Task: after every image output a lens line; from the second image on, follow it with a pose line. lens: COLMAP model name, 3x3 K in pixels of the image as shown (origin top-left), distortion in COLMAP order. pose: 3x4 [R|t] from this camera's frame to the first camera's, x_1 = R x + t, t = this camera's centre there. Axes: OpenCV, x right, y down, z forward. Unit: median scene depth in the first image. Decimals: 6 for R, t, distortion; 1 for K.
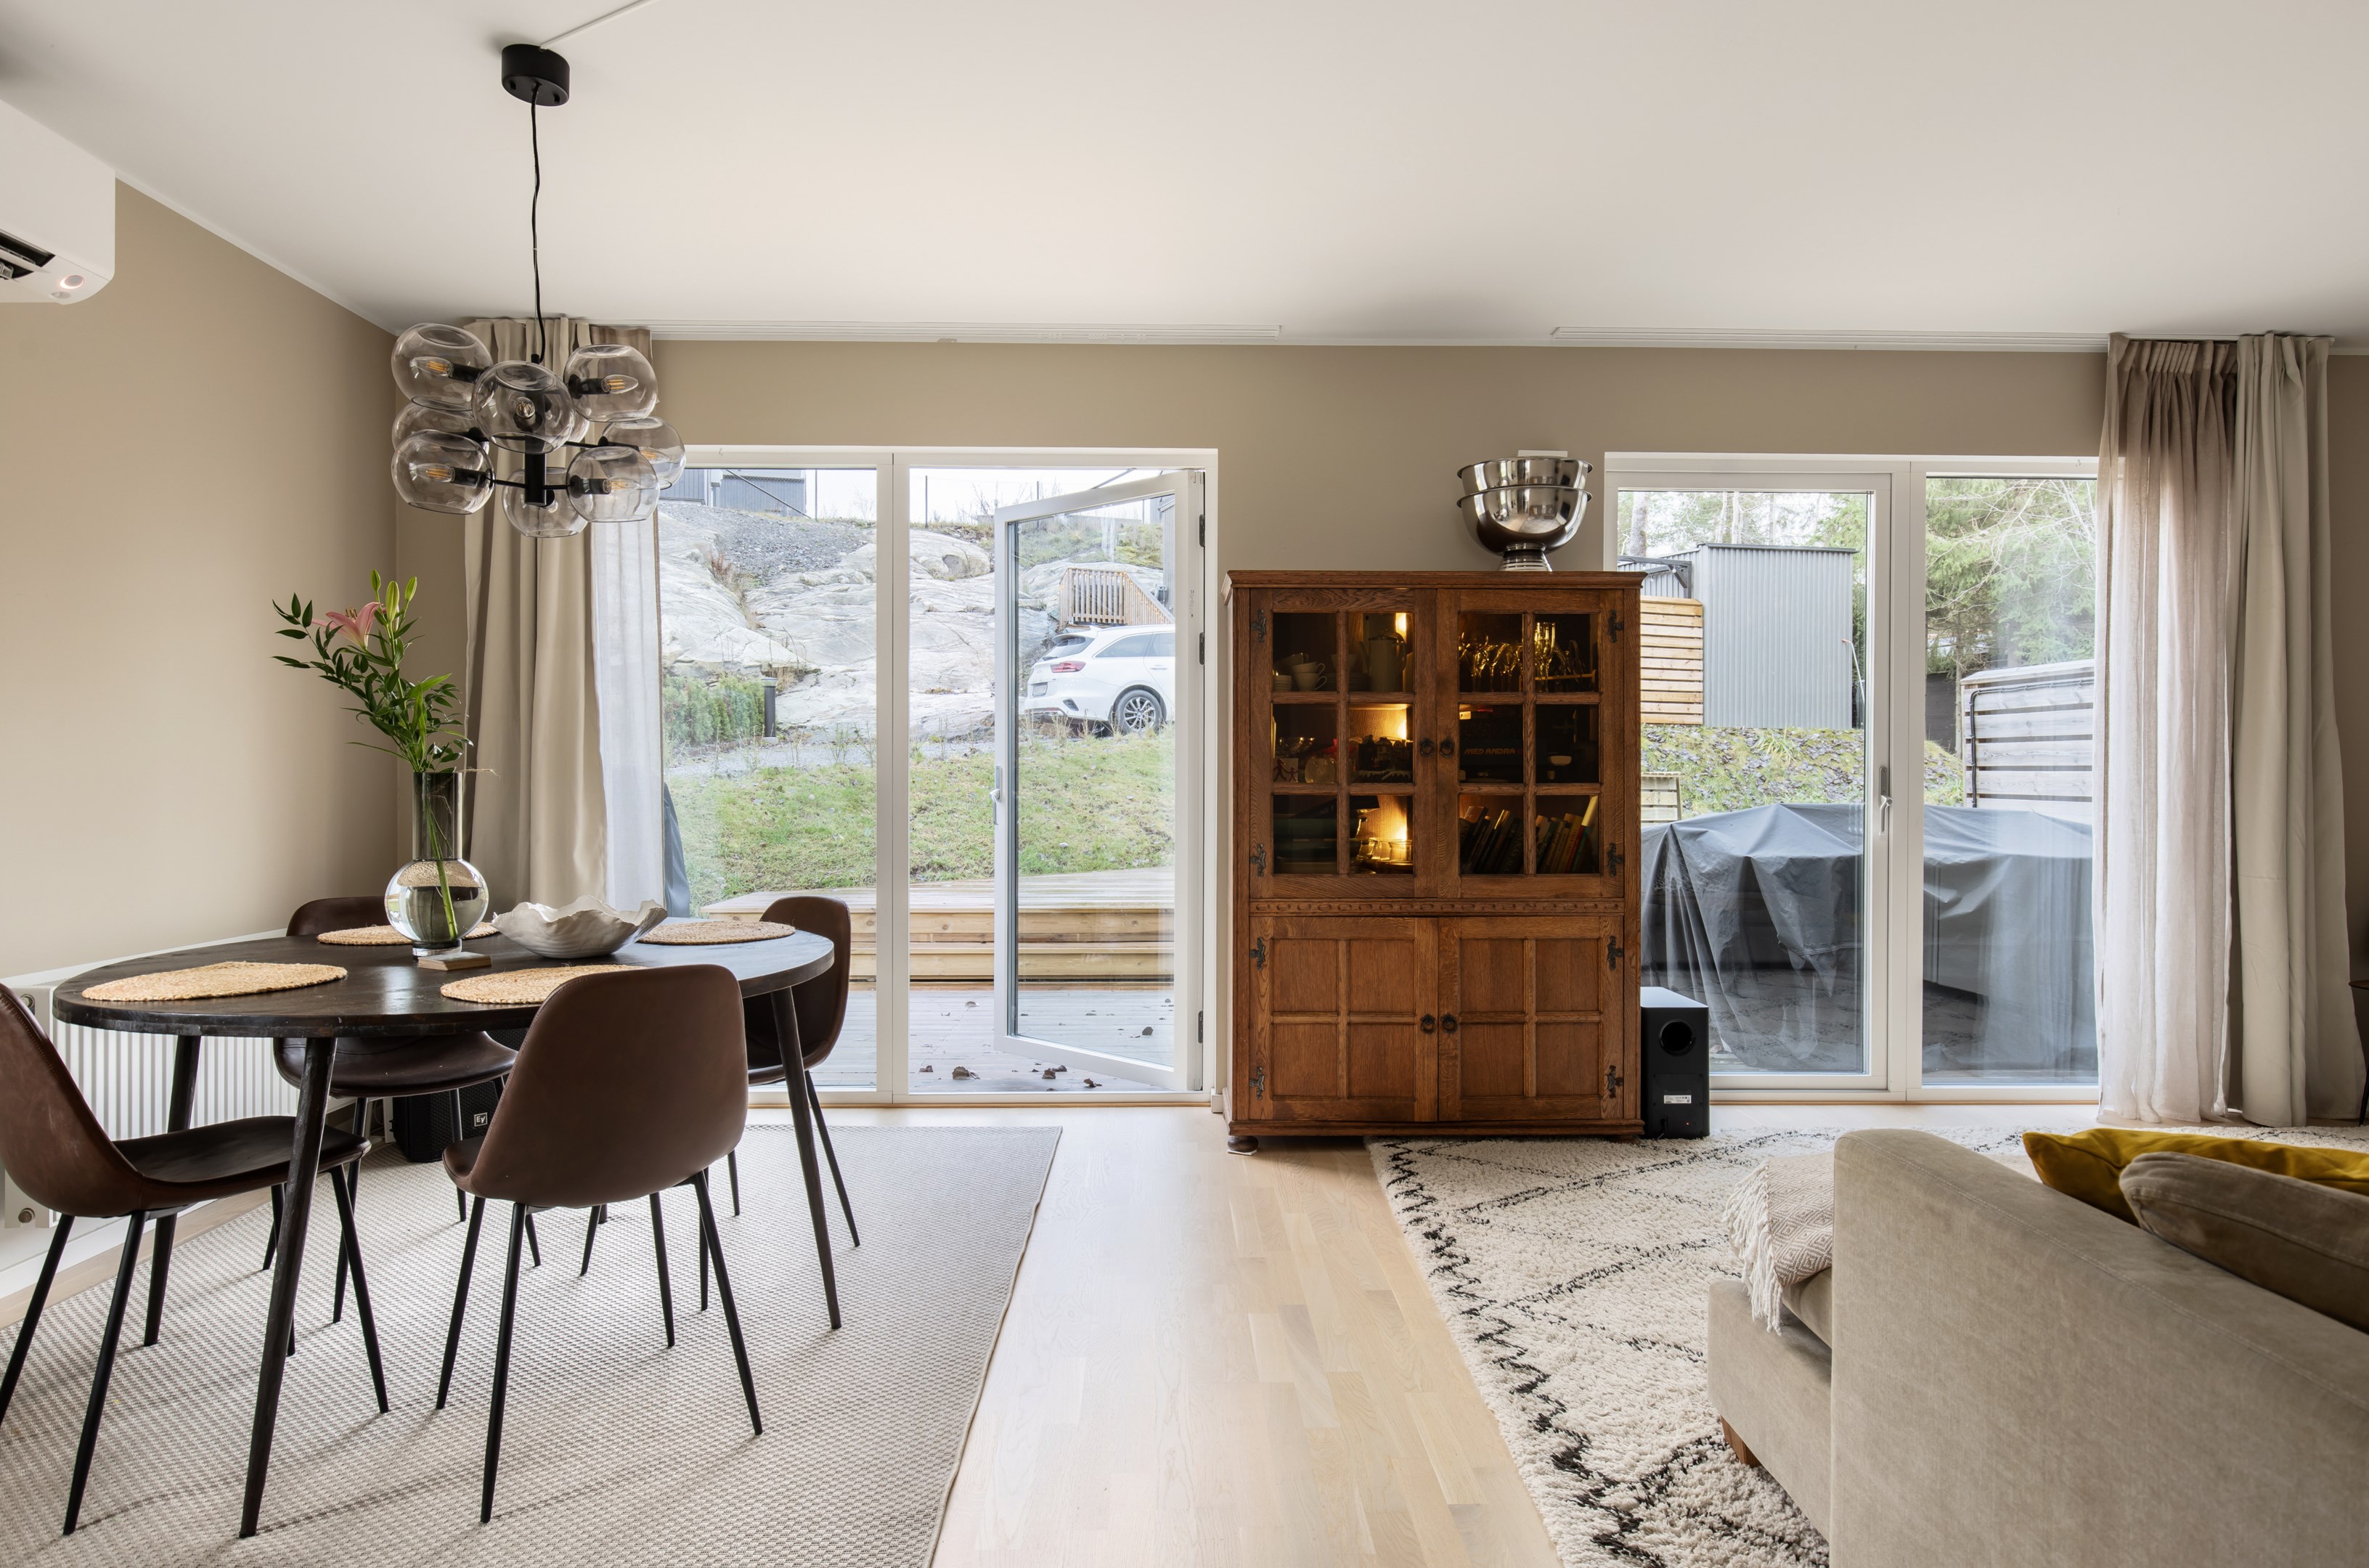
lens RADIAL K [[1318.8, 0, 1181.8], [0, 1318.8, 778.4], [0, 0, 1]] dist [-0.000935, -0.001098]
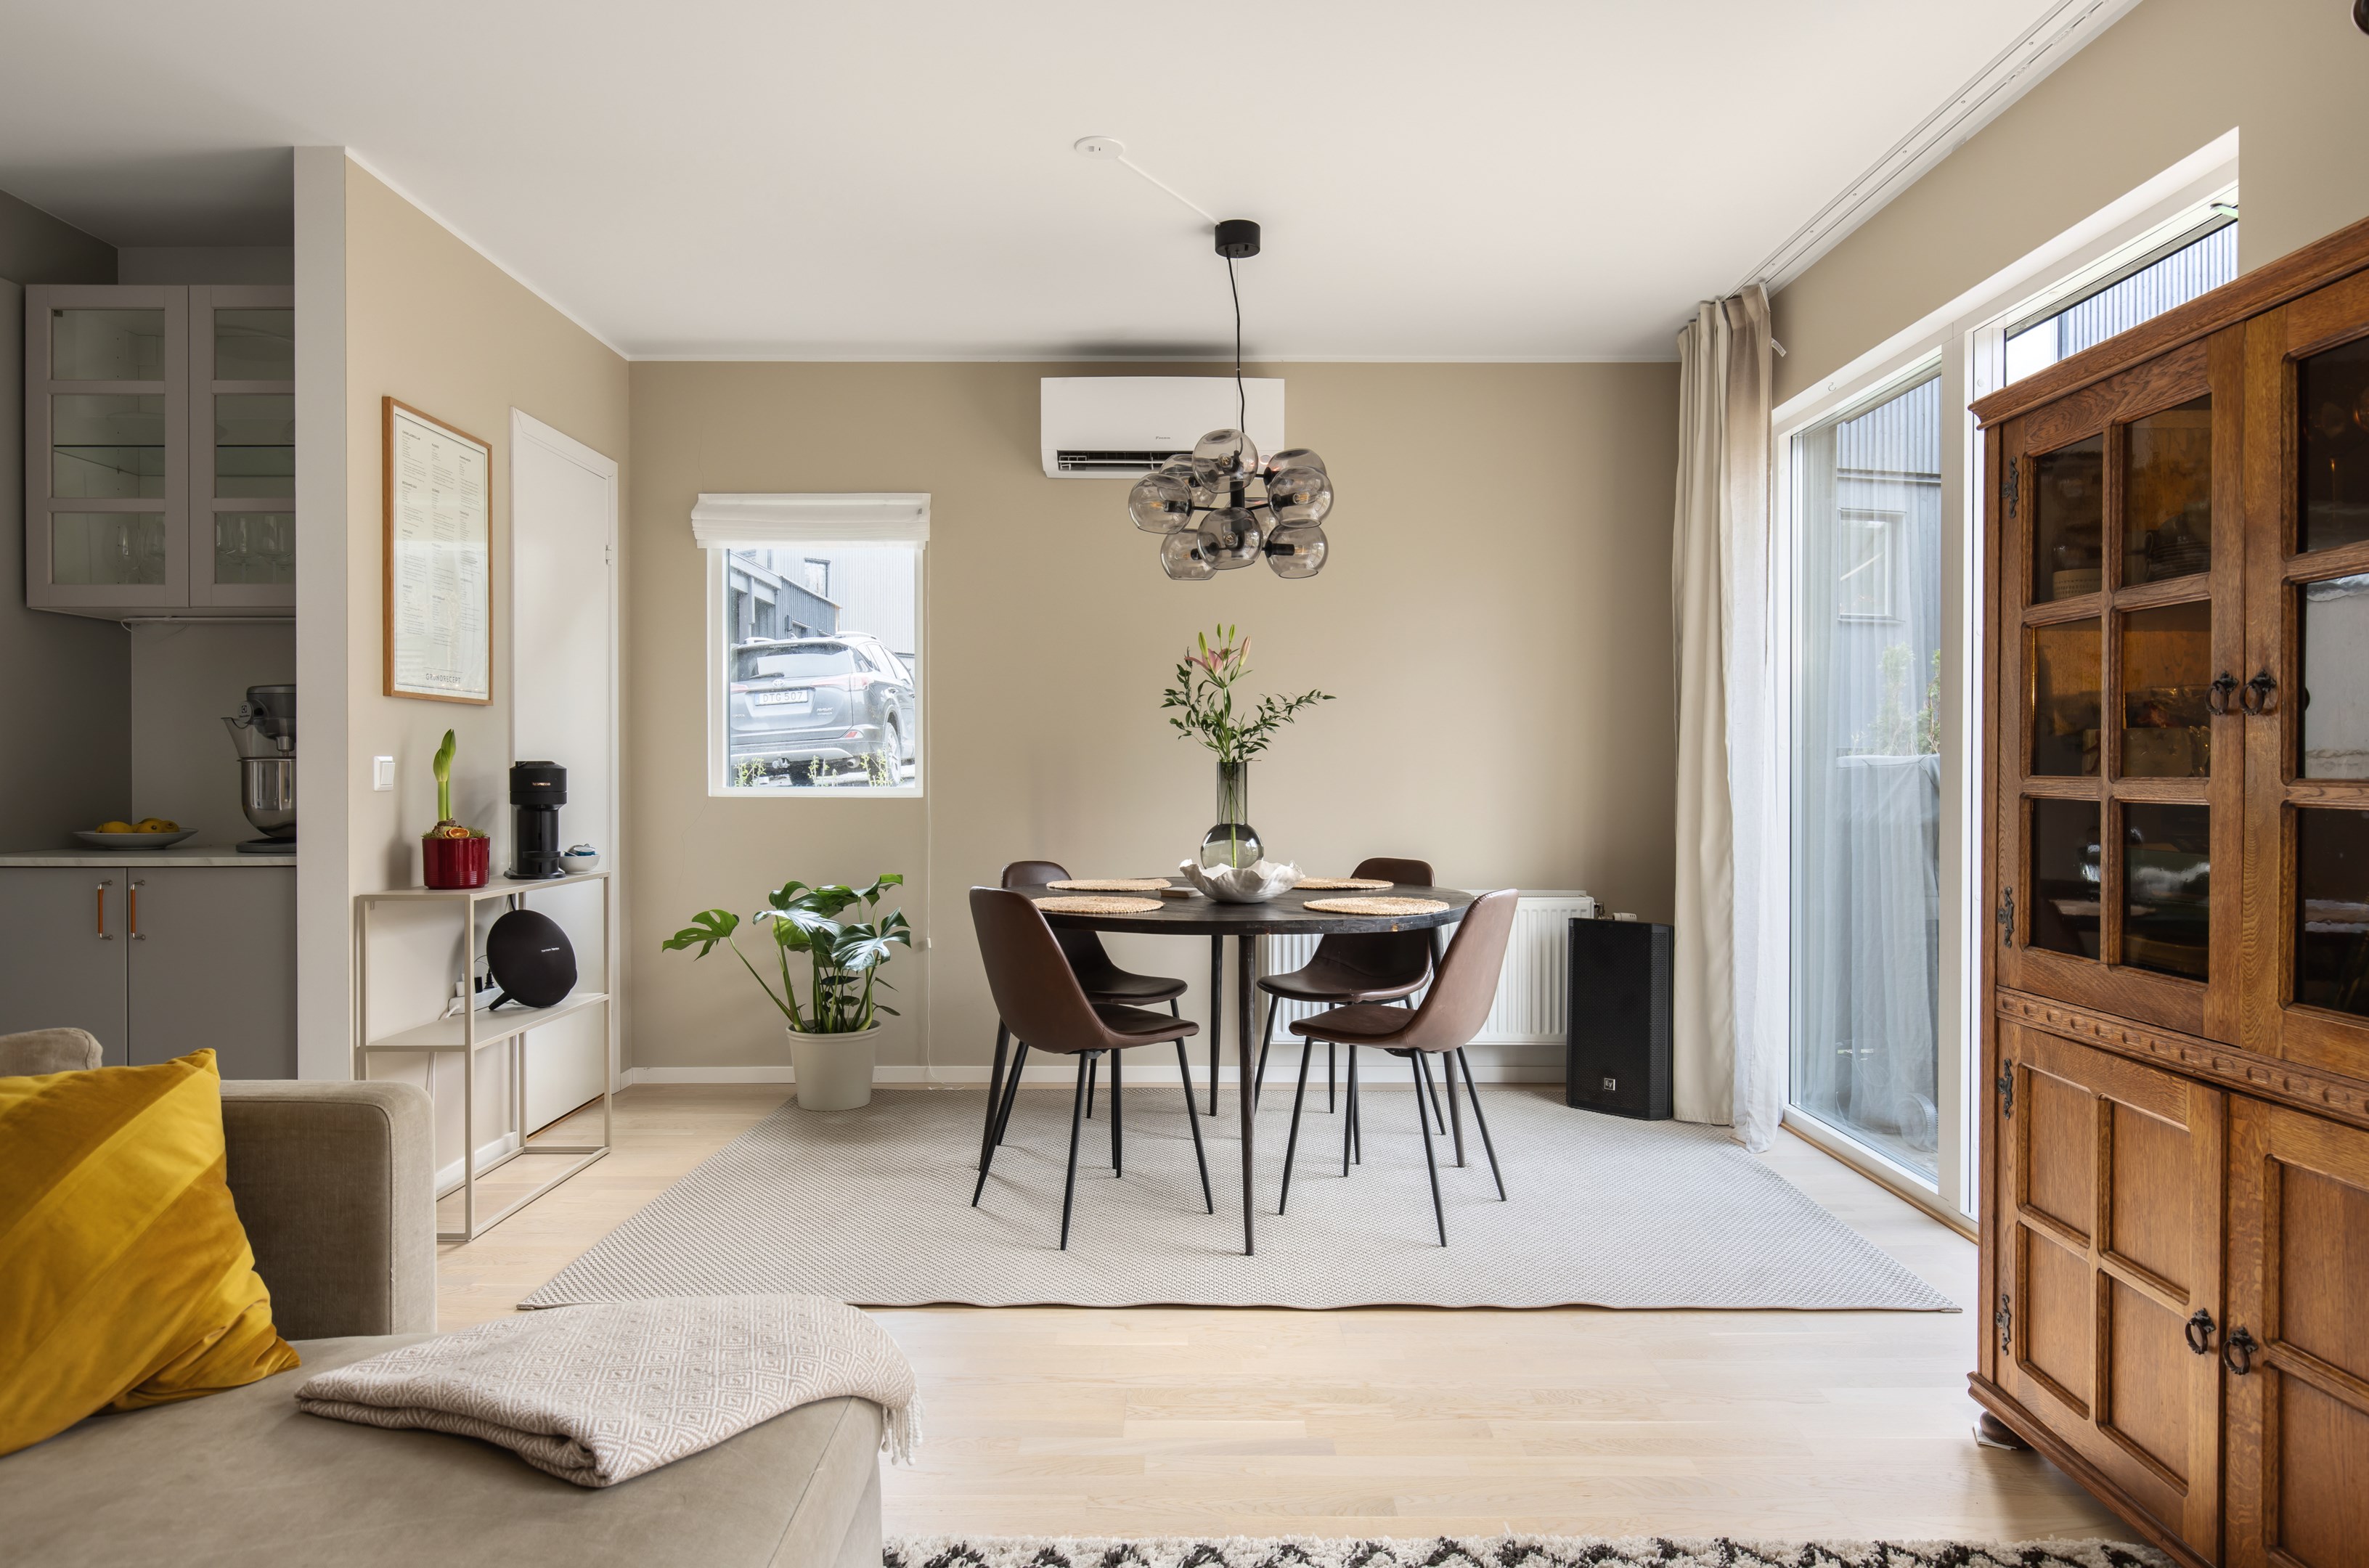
lens RADIAL K [[1494.5, 0, 1192.0], [0, 1494.5, 780.0], [0, 0, 1]] dist [0.000080, 0.000059]
pose [[-0.026586, 0.005394, -0.999632, 0.679422], [-0.014899, 0.999872, 0.005792, 0.006711], [0.999535, 0.015048, -0.026503, 0.668959]]
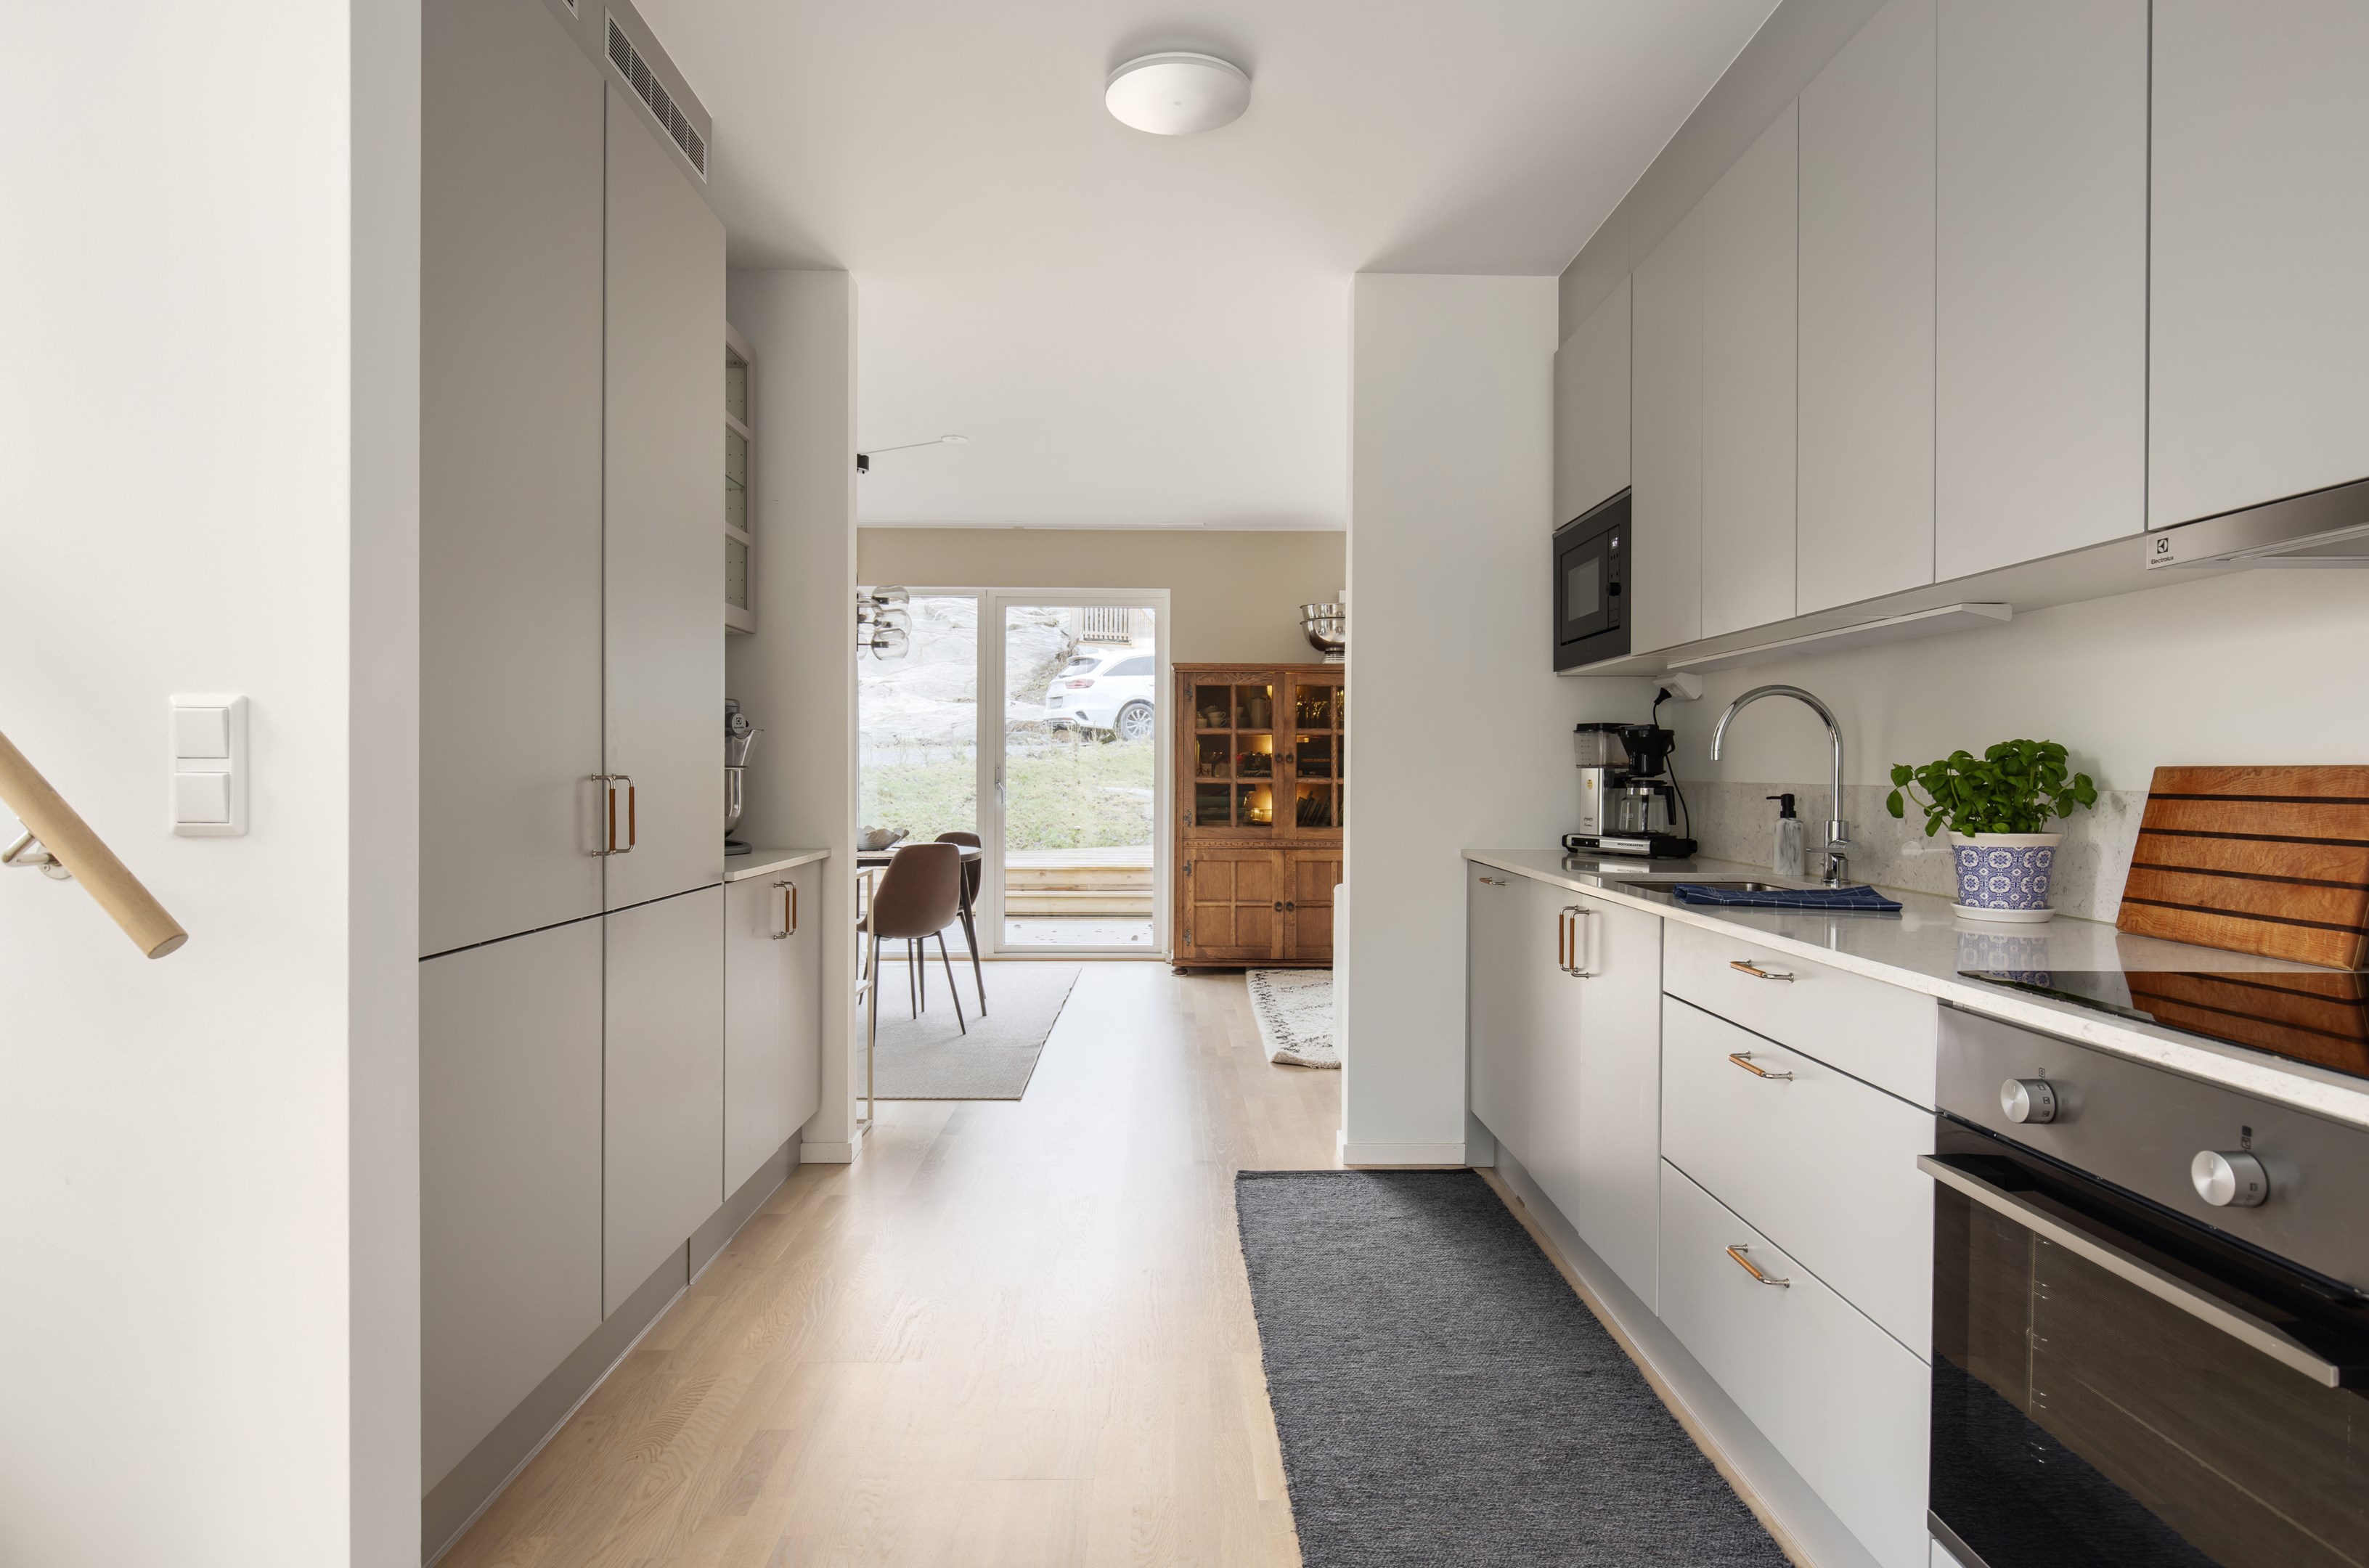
lens RADIAL K [[1318.8, 0, 1181.8], [0, 1318.8, 778.4], [0, 0, 1]] dist [-0.000935, -0.001098]
pose [[0.999974, 0.004410, -0.005699, 0.059159], [-0.004413, 0.999990, -0.000541, 0.006570], [0.005696, 0.000566, 0.999984, -0.853984]]
